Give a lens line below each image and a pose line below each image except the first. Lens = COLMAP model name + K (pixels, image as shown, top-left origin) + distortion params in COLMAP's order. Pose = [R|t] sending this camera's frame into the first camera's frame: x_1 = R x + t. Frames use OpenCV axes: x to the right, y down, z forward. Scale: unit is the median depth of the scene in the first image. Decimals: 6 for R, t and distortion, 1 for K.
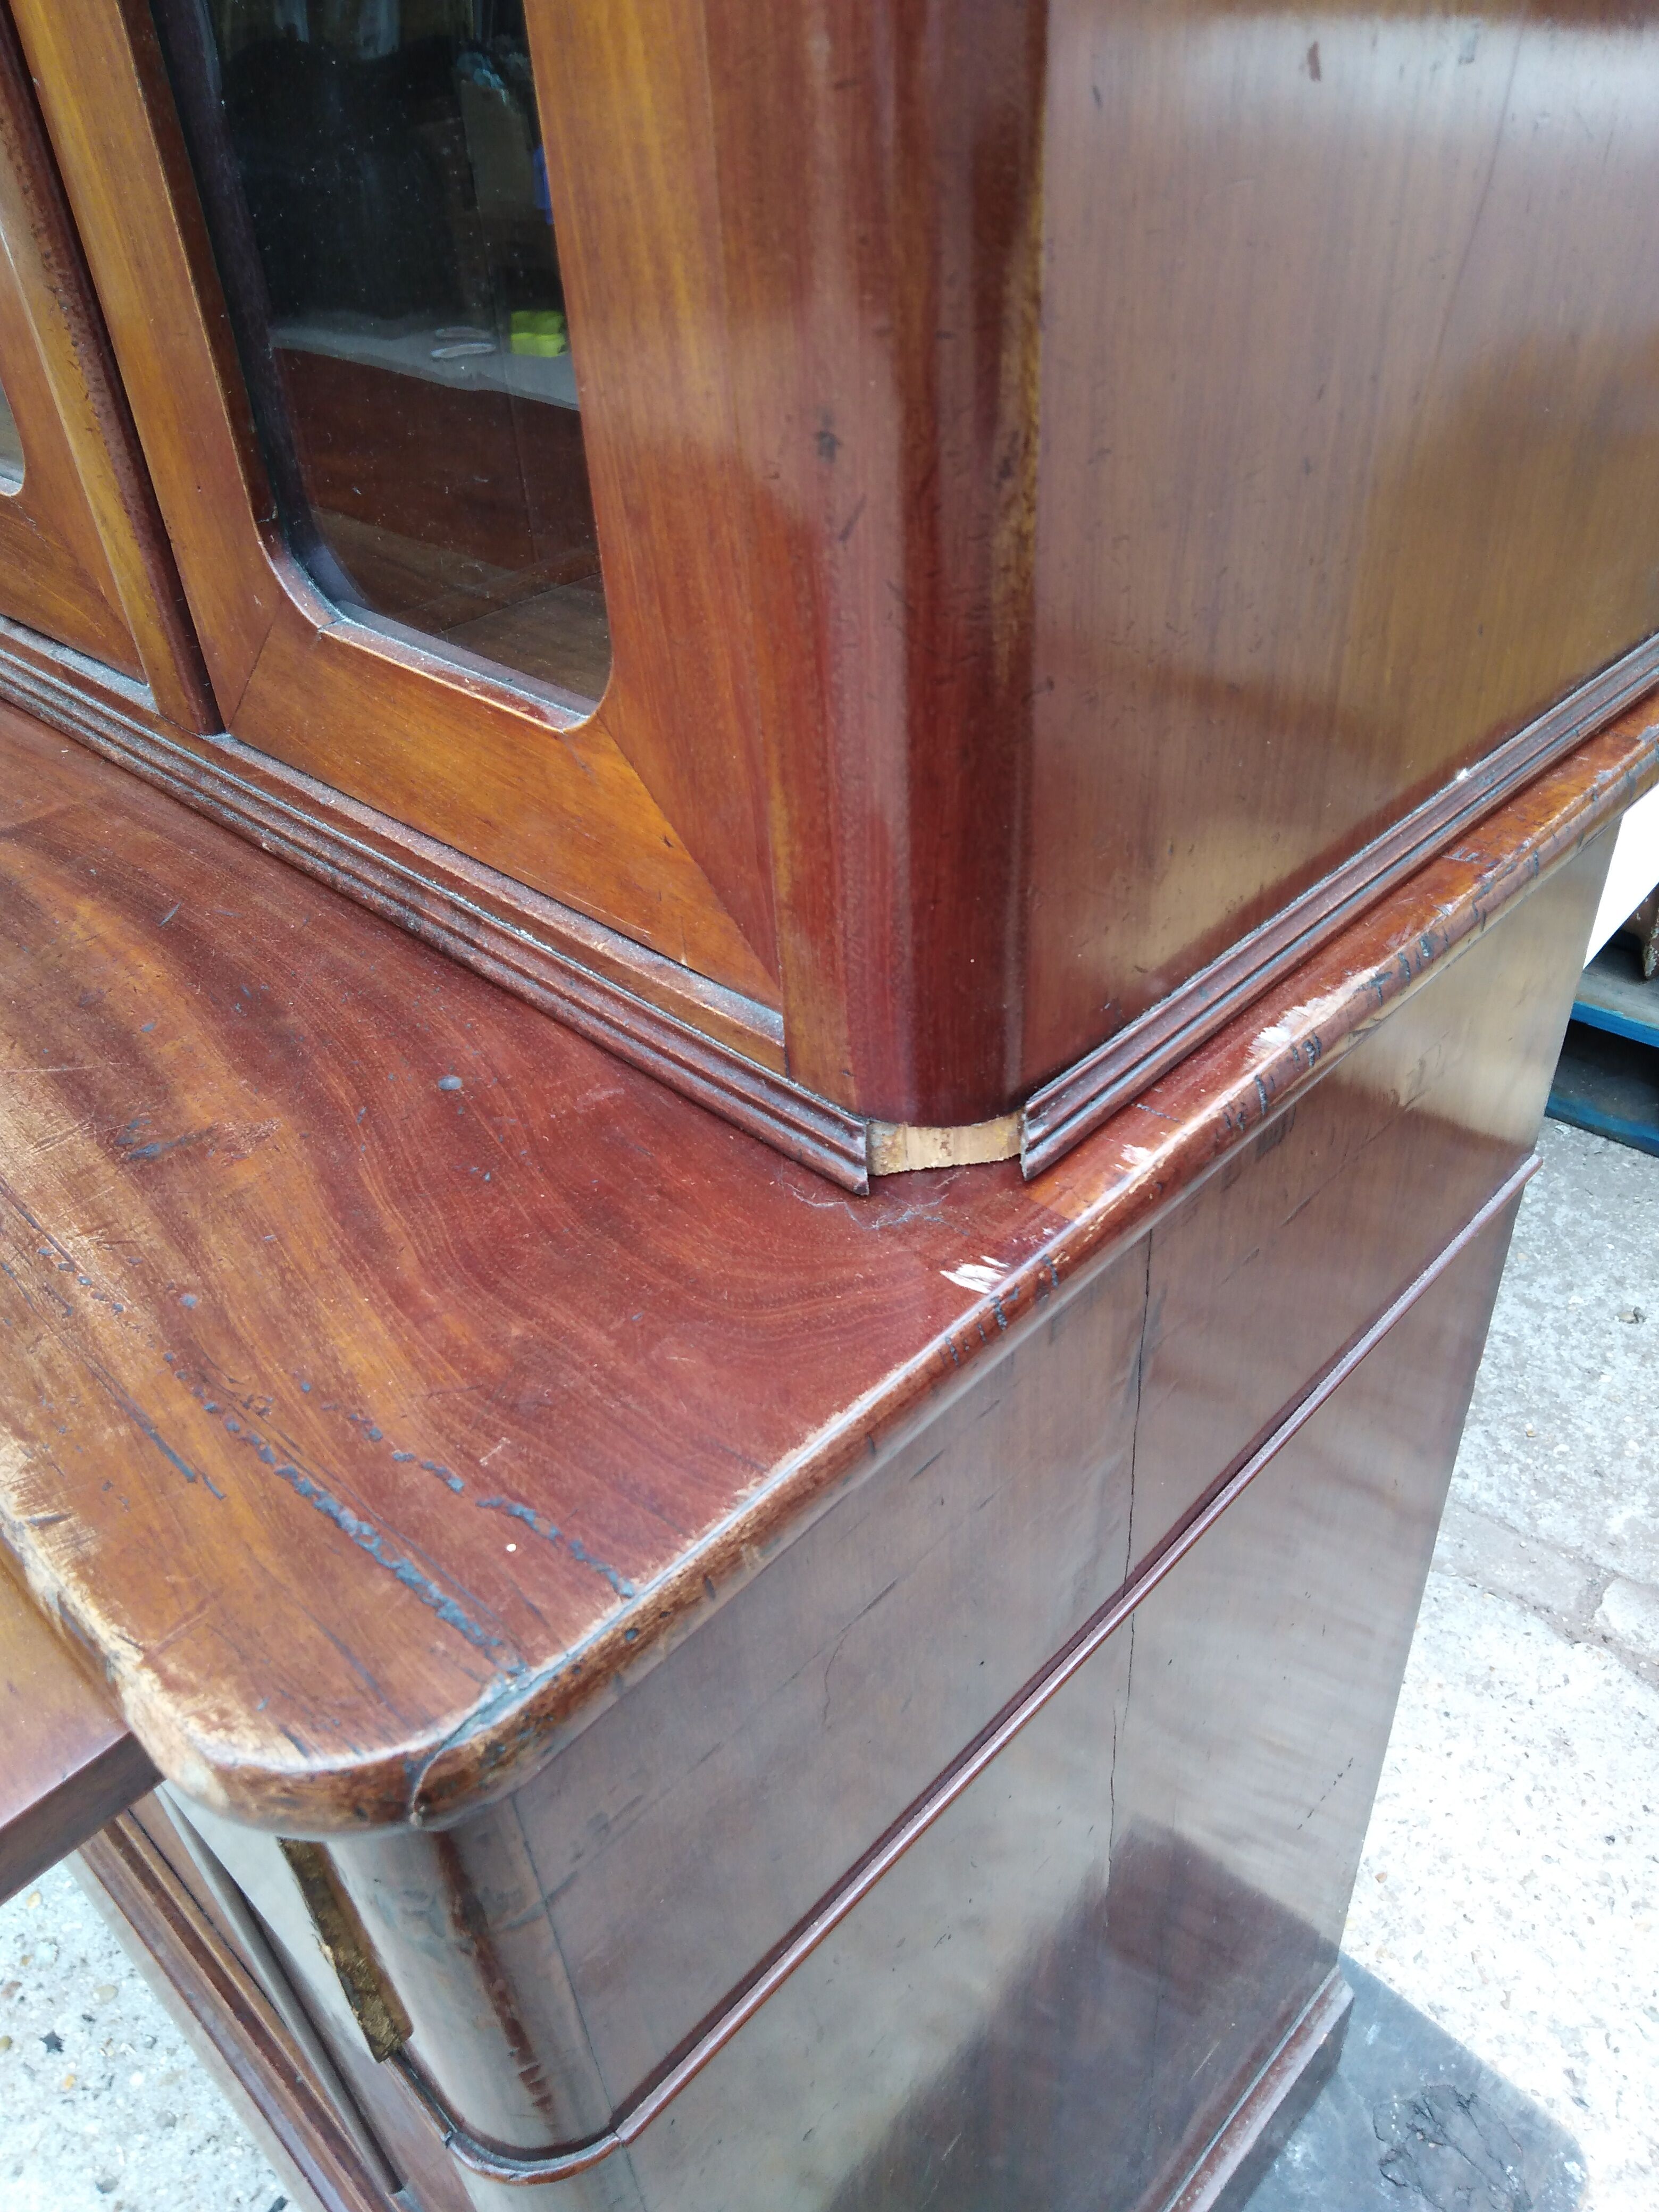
lens RADIAL K [[1628.3, 0, 829.5], [0, 1628.3, 1106.0], [0, 0, 1]] dist [0.012047, -0.000355]
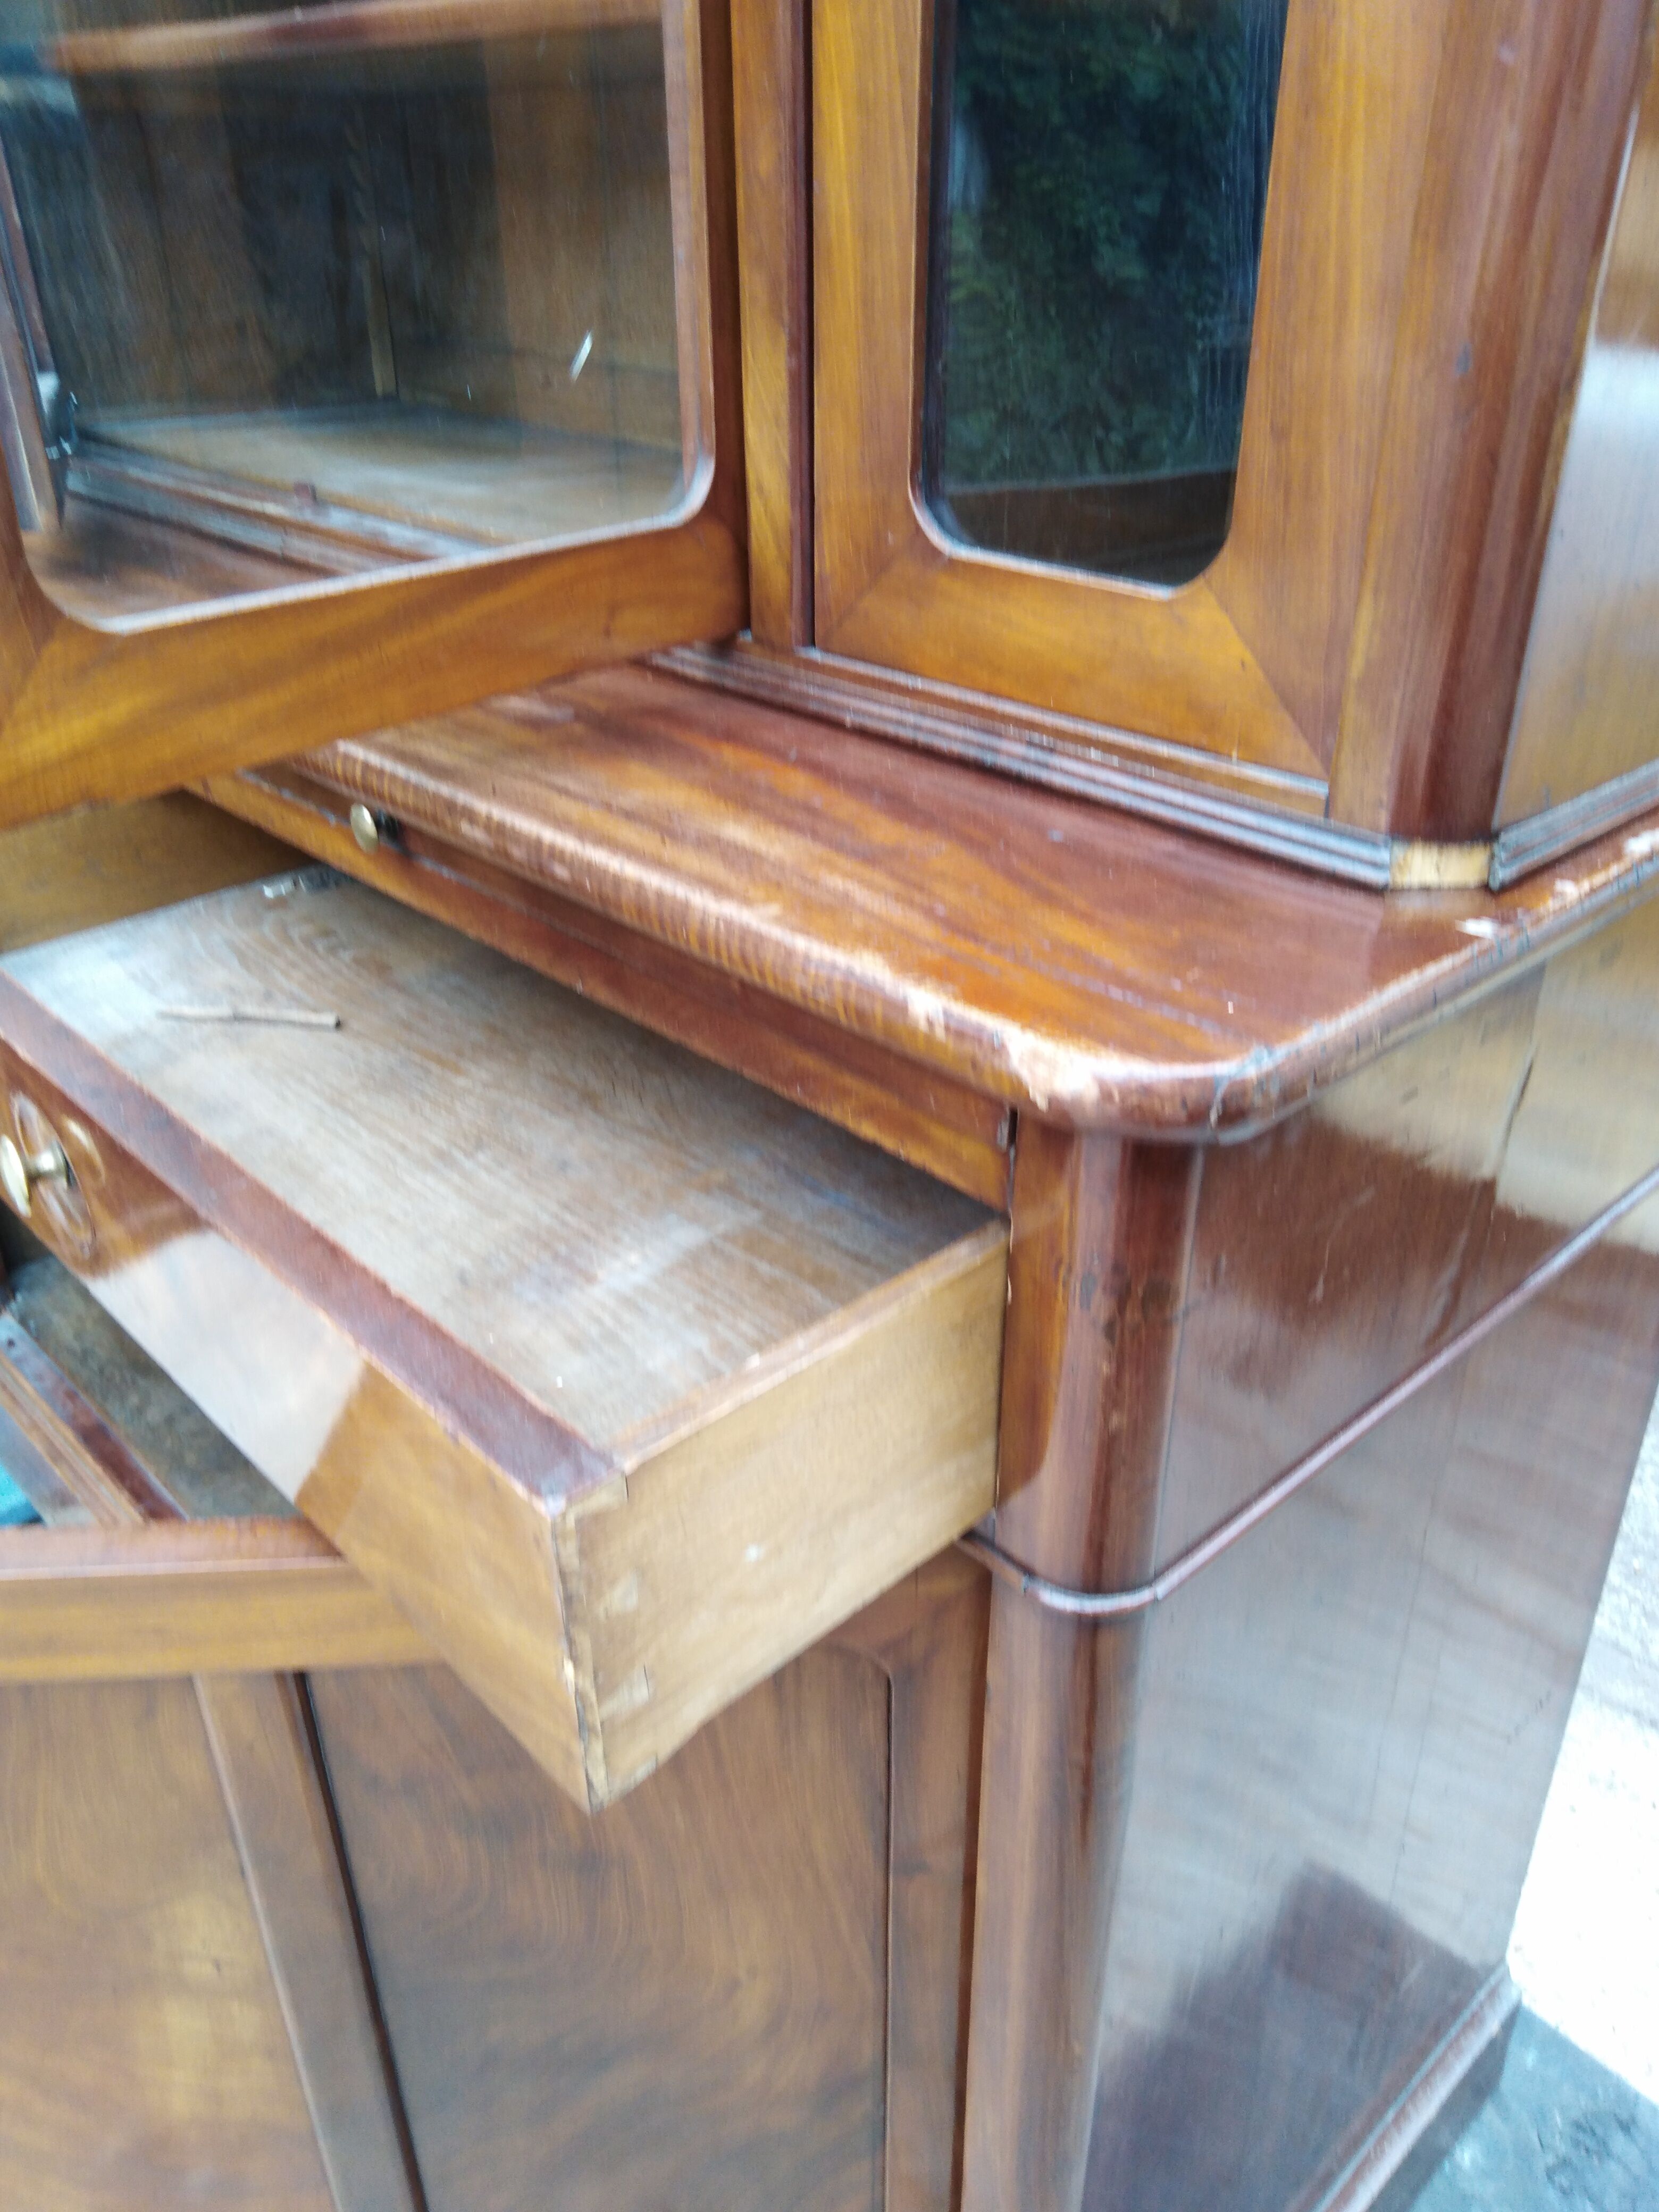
lens RADIAL K [[1685.1, 0, 829.5], [0, 1685.1, 1106.0], [0, 0, 1]] dist [0.011438, 0.005901]
pose [[0.996981, 0.077386, -0.006412, -0.341489], [-0.077423, 0.984342, -0.158356, 0.396018], [-0.005943, 0.158375, 0.987361, -0.350127]]
